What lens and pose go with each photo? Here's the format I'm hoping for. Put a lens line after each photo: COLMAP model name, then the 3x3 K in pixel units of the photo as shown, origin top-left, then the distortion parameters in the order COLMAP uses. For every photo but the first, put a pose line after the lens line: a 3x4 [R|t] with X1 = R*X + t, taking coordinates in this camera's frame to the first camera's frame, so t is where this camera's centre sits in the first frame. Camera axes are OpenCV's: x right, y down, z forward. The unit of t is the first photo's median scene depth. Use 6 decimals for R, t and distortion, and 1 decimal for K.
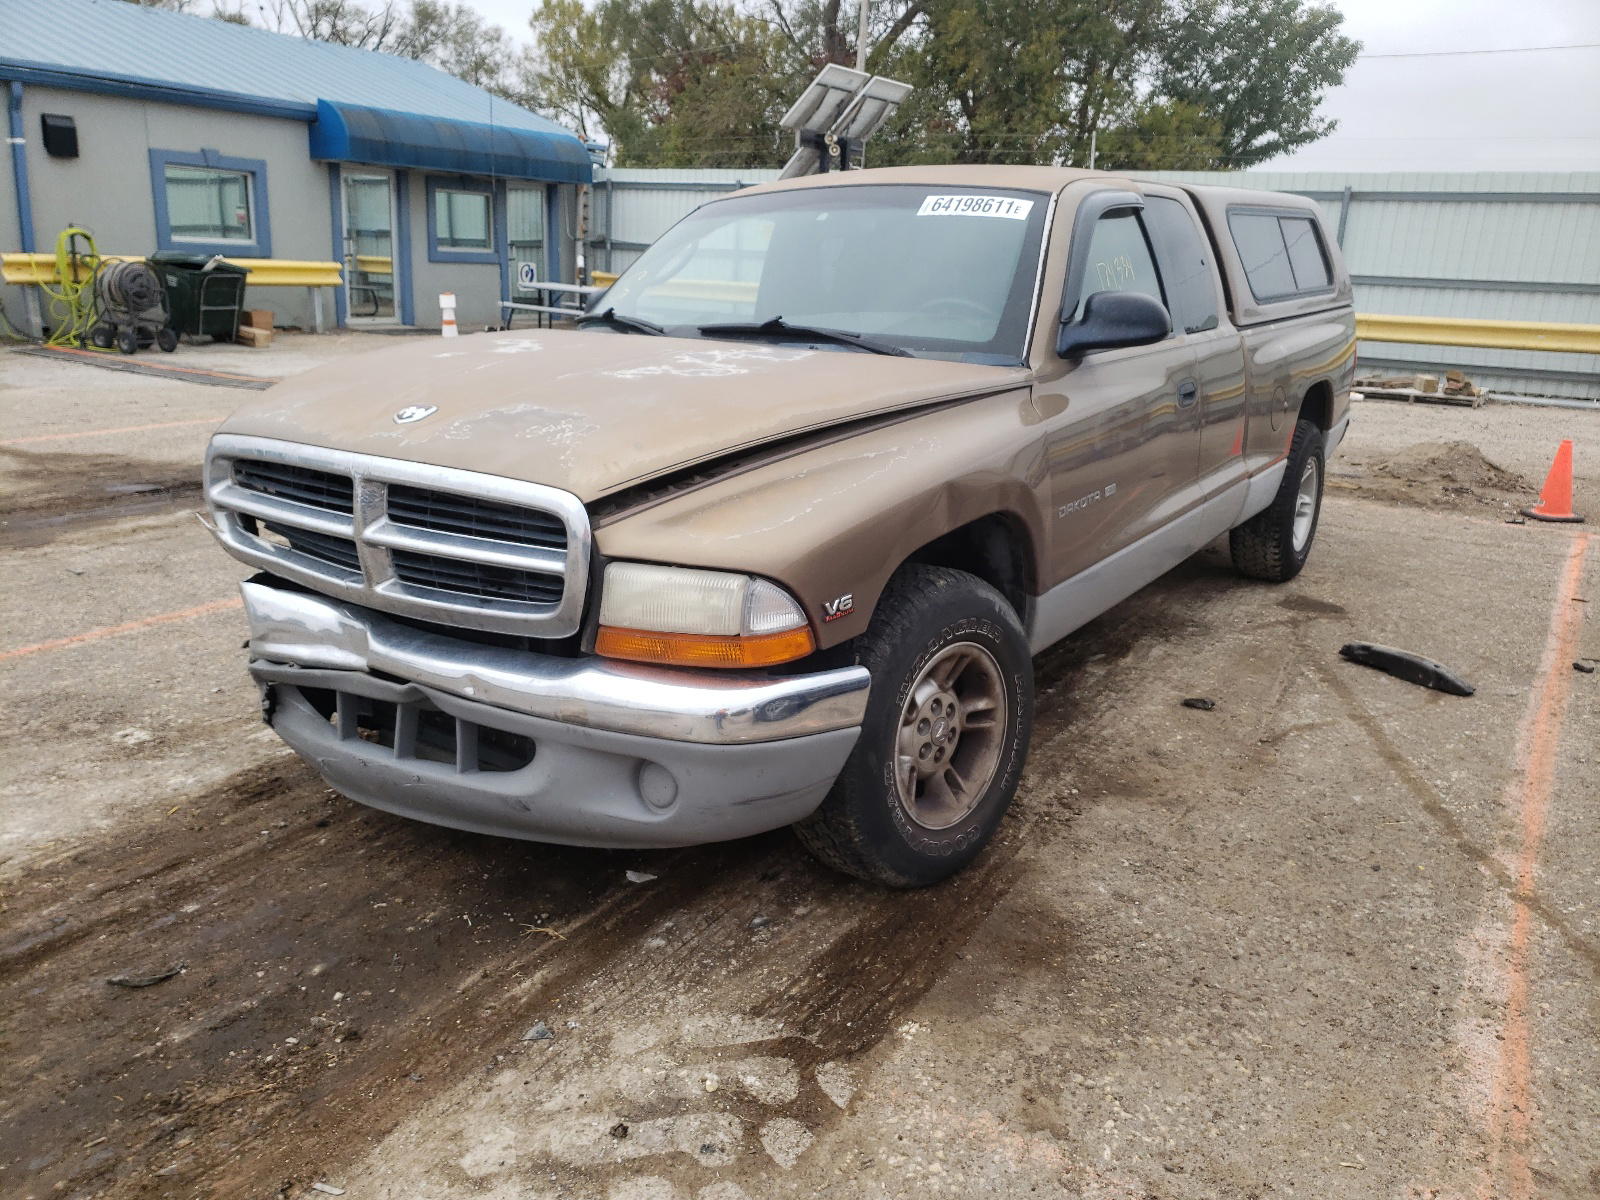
lens RADIAL K [[1276.4, 0, 960.8], [0, 1276.4, 596.0], [0, 0, 1]] dist [0.005657, 0.000221]
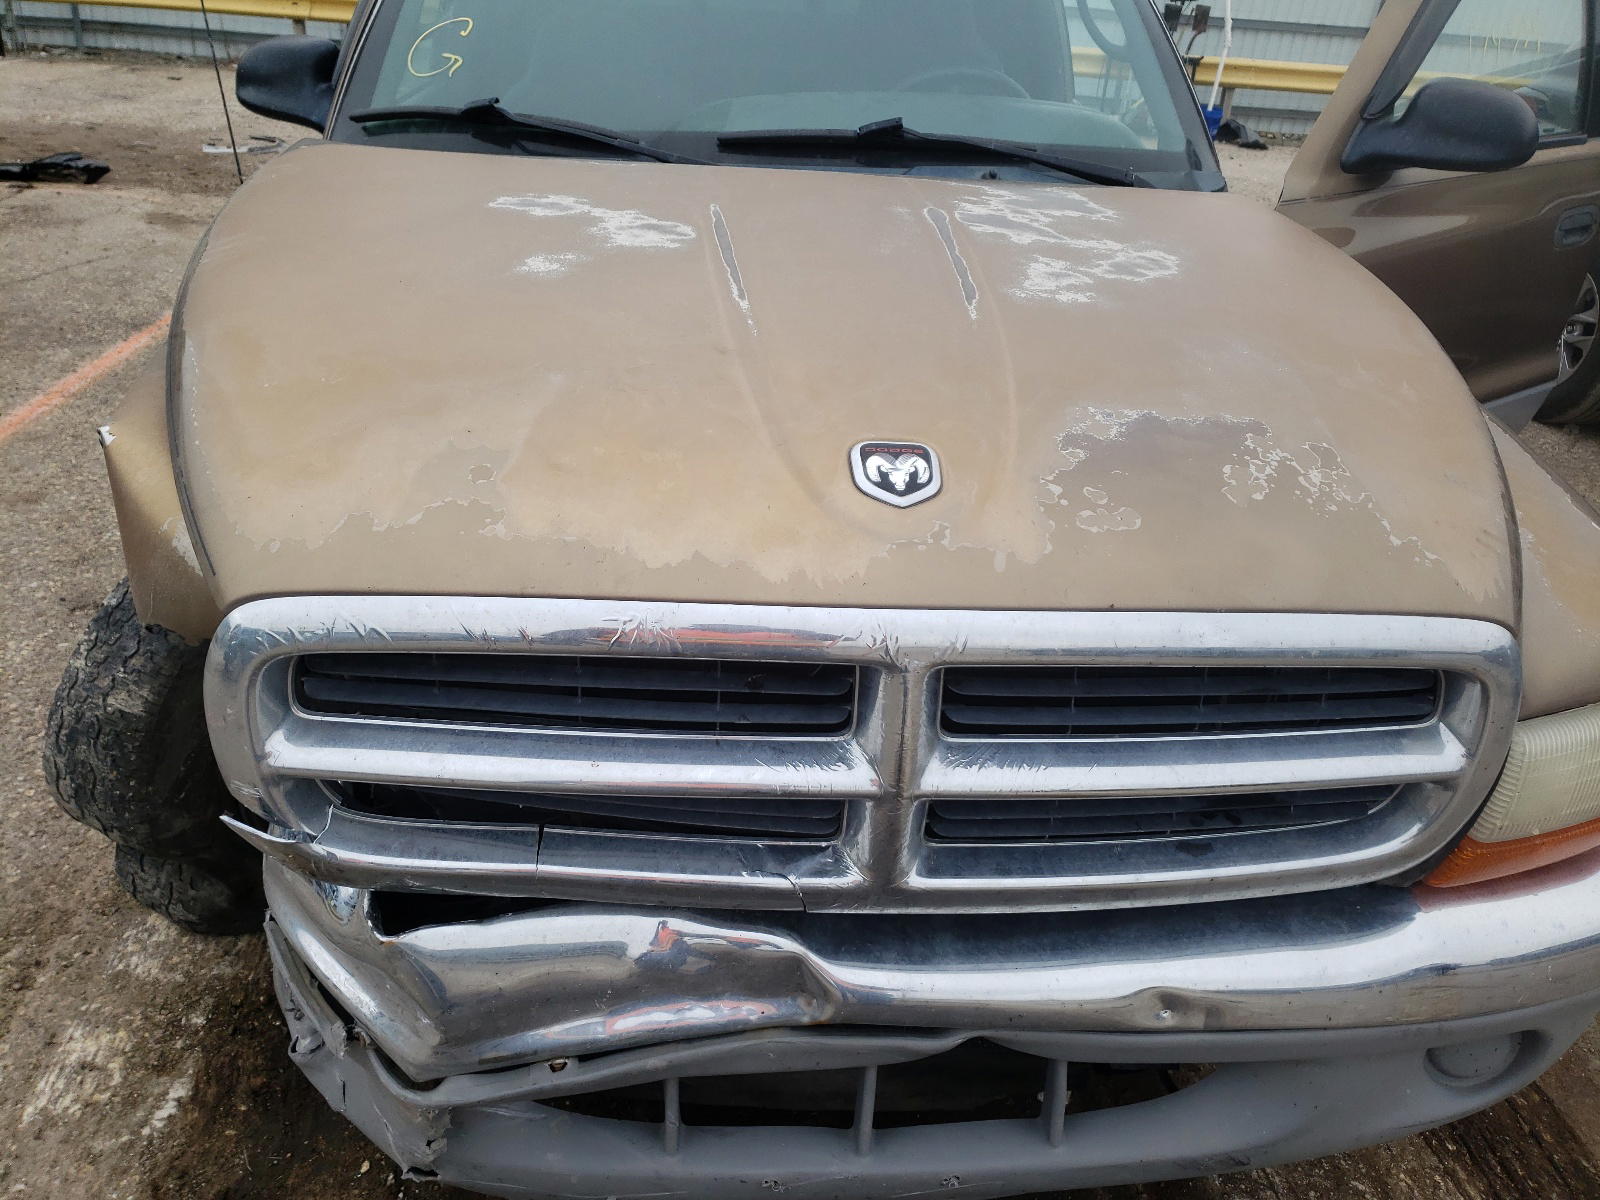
lens RADIAL K [[1203.8, 0, 888.8], [0, 1203.8, 591.7], [0, 0, 1]] dist [0.033055, 0.002912]
pose [[0.838671, -0.236787, 0.490472, -0.613533], [0.116699, 0.957758, 0.262833, -0.202966], [-0.531989, -0.163193, 0.830877, 0.645730]]
